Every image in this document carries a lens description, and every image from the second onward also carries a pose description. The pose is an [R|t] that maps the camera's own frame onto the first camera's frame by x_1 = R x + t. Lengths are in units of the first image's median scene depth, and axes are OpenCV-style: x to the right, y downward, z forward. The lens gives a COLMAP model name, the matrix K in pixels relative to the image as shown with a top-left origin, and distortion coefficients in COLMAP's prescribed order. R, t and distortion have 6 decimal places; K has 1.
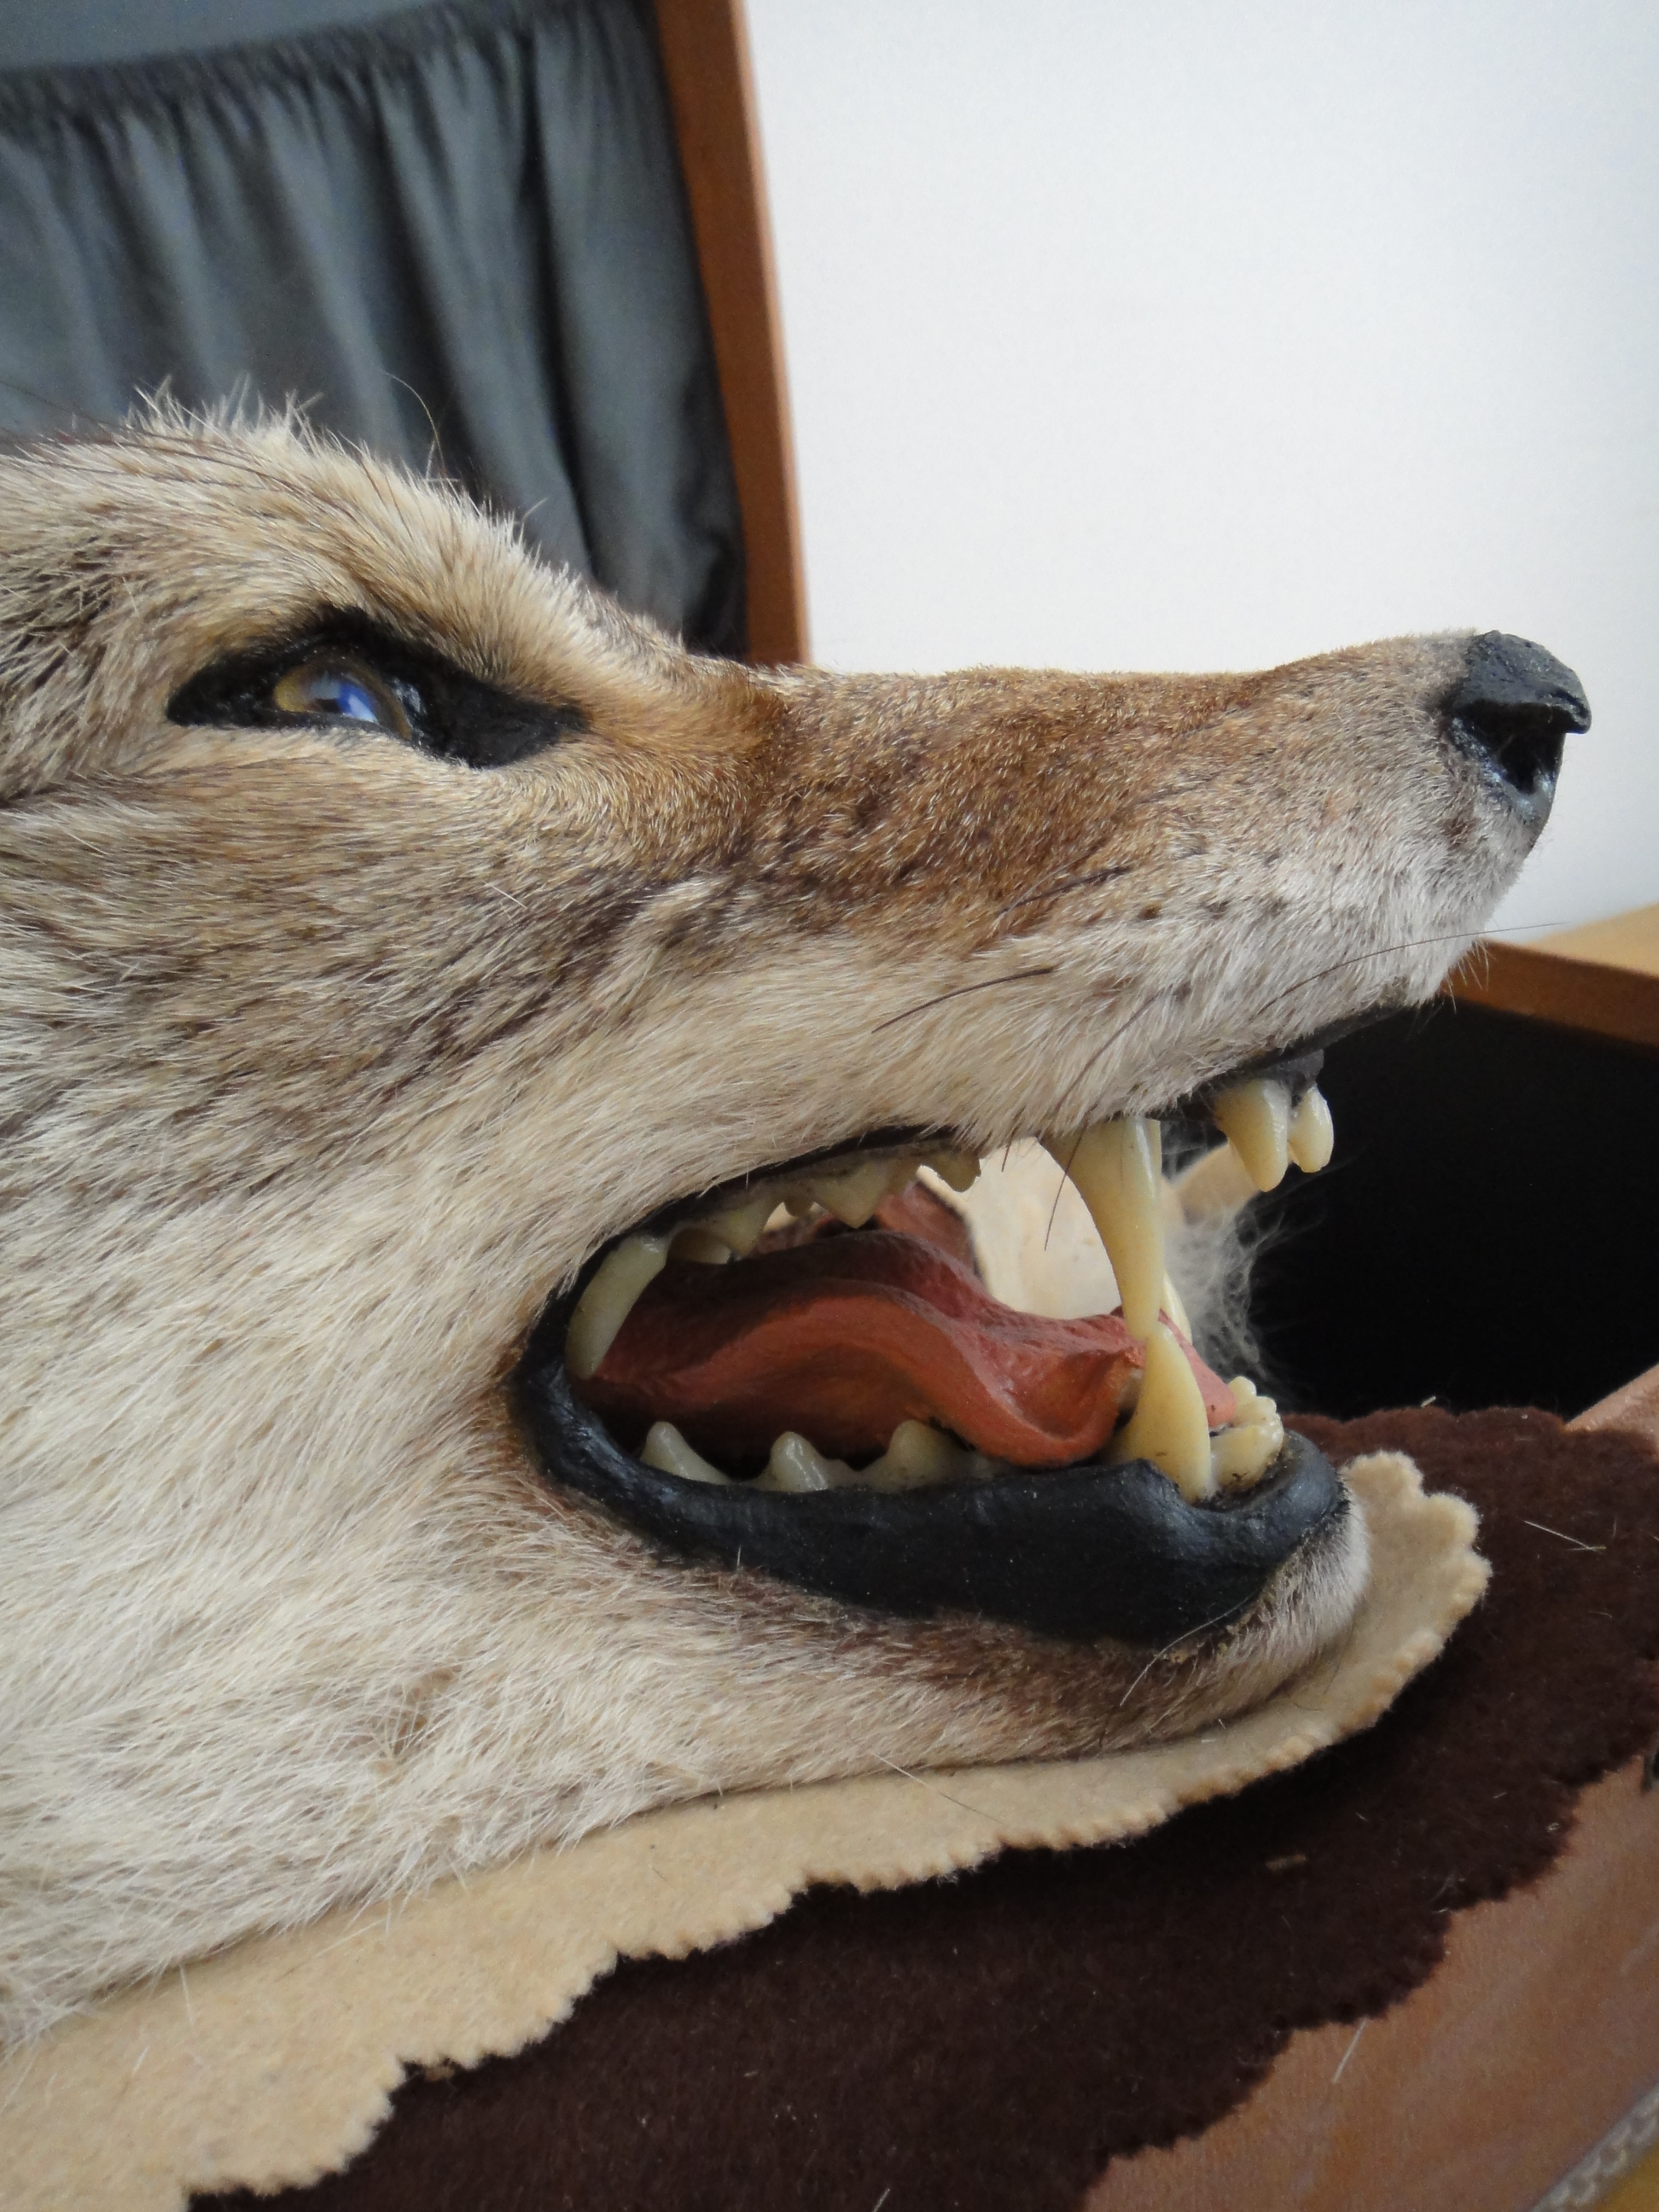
lens RADIAL K [[1581.1, 0, 812.4], [0, 1581.1, 1093.3], [0, 0, 1]] dist [0.009294, 0.002971]
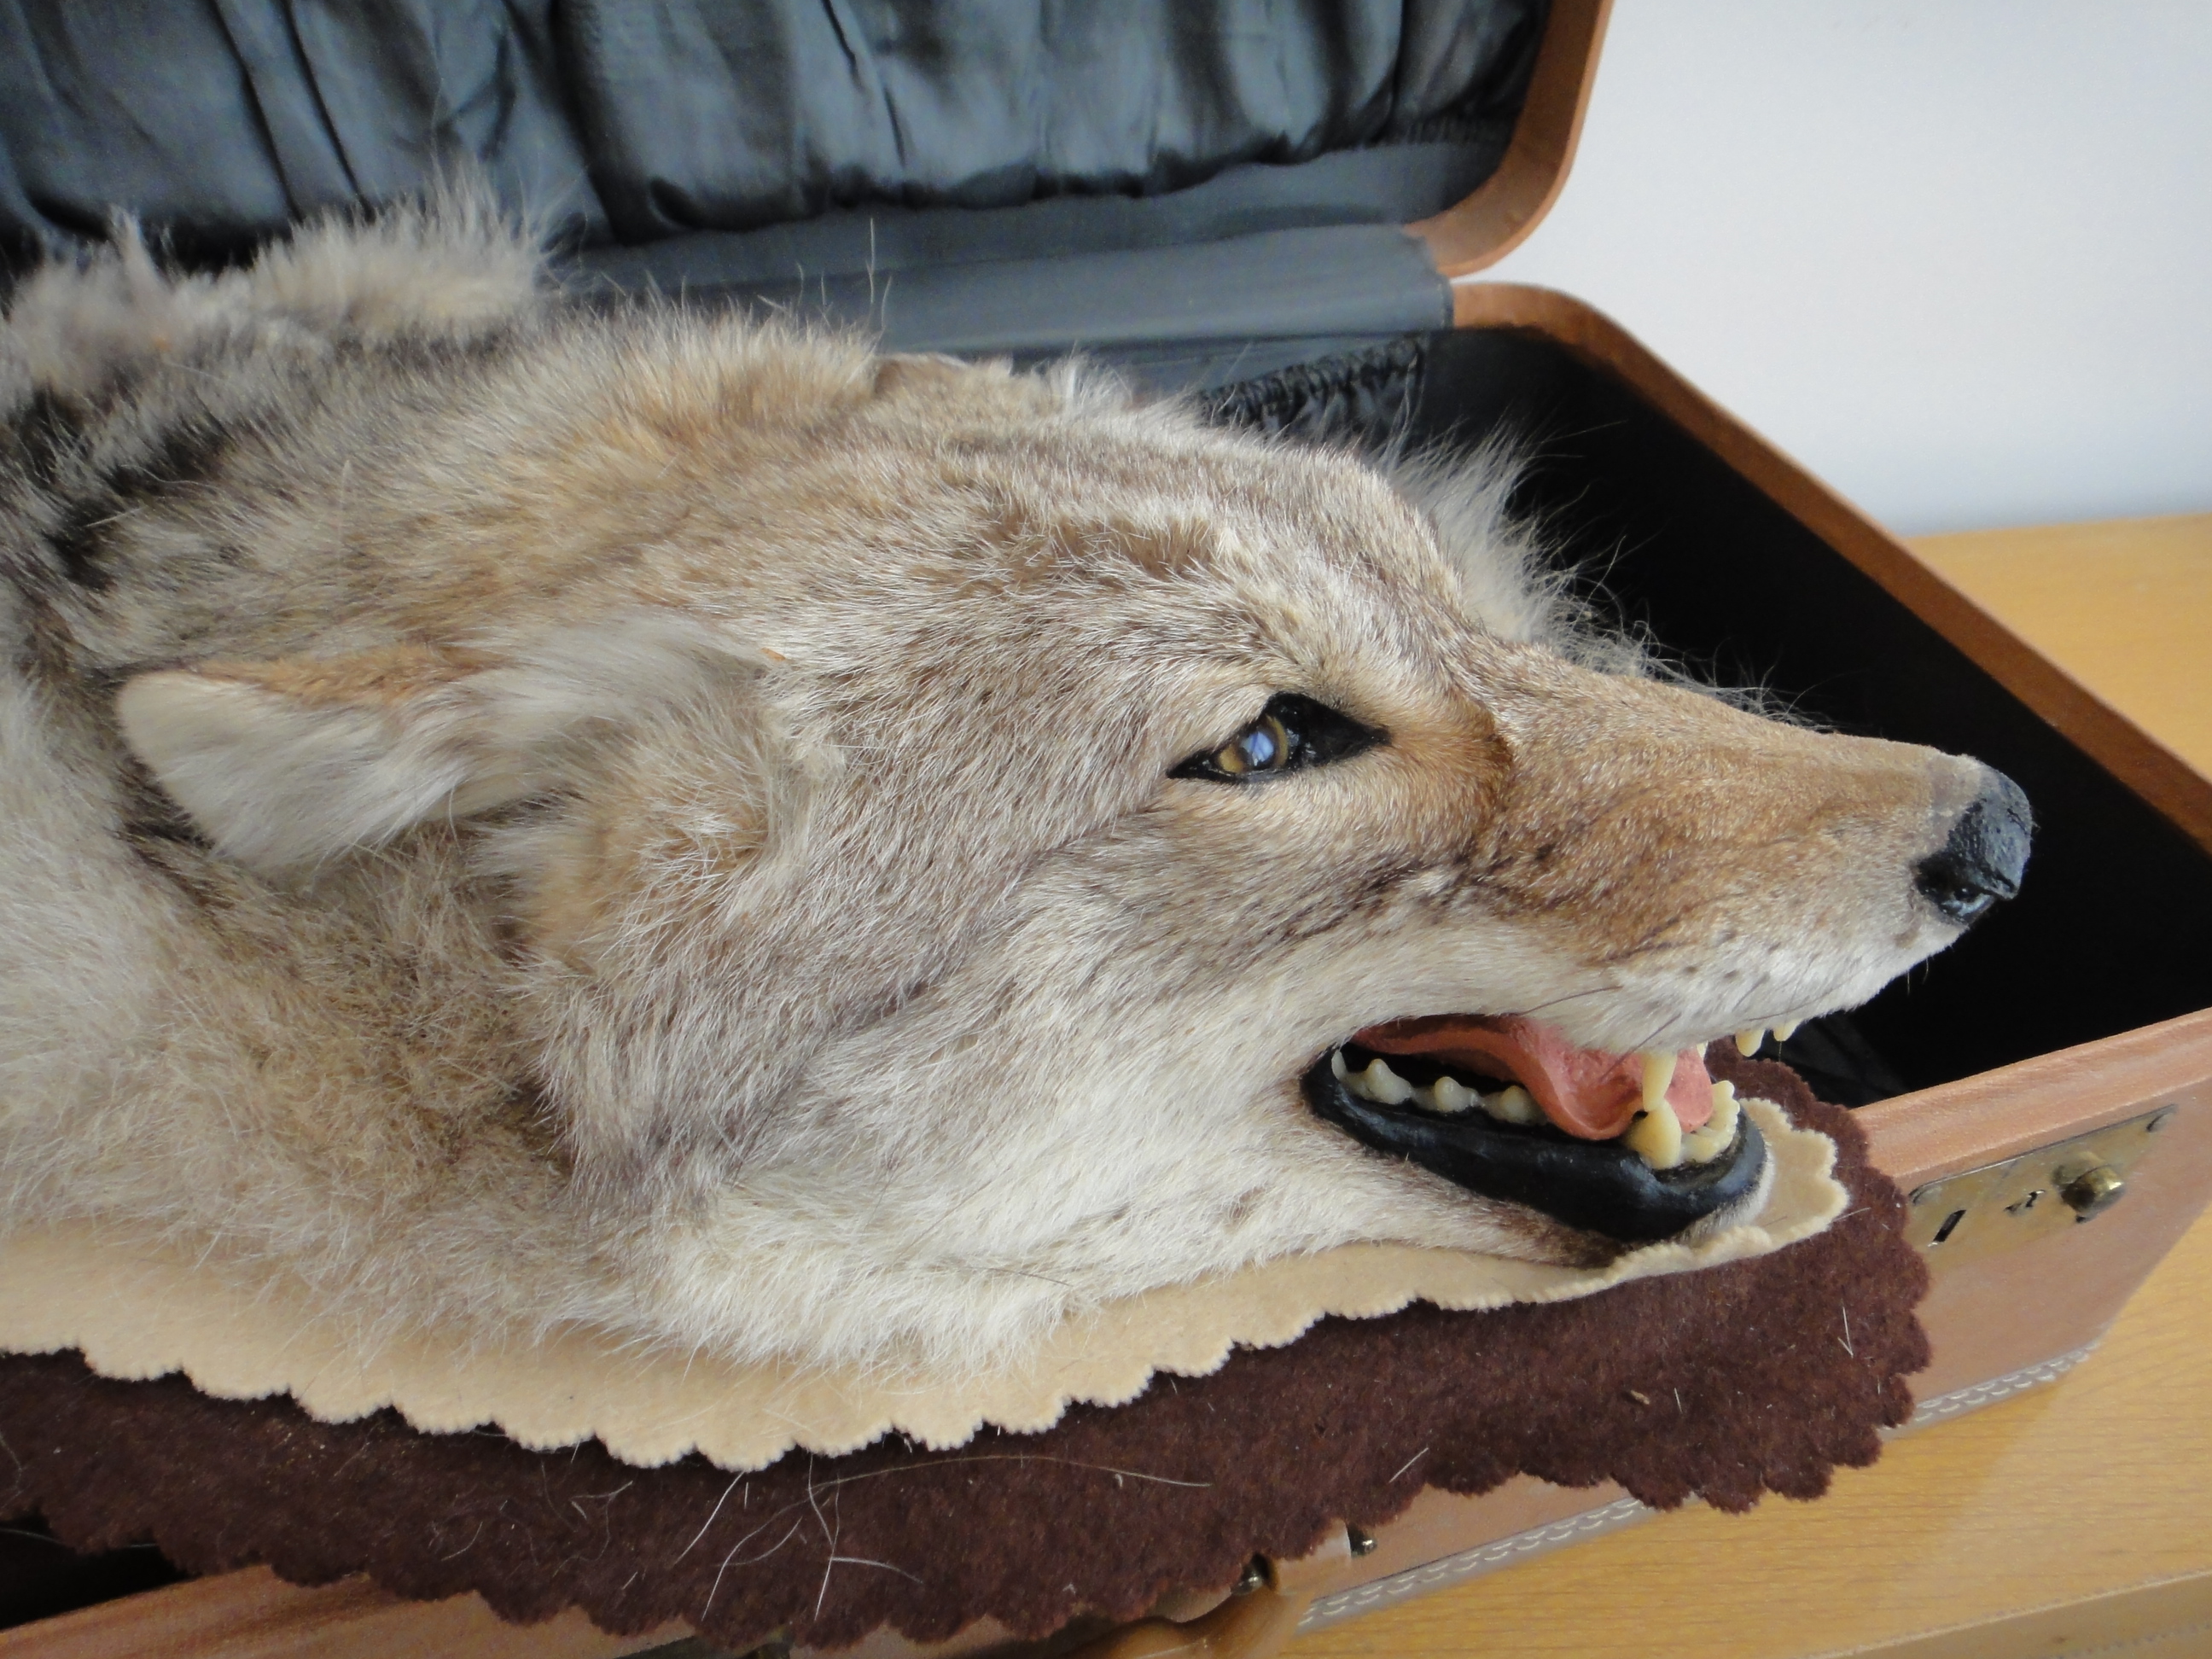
lens RADIAL K [[1581.1, 0, 1106.7], [0, 1581.1, 810.3], [0, 0, 1]] dist [0.009294, 0.002971]
pose [[0.959167, 0.181124, -0.217239, -0.058541], [-0.053968, 0.871149, 0.488044, -1.056721], [0.277644, -0.456392, 0.845353, -0.578780]]
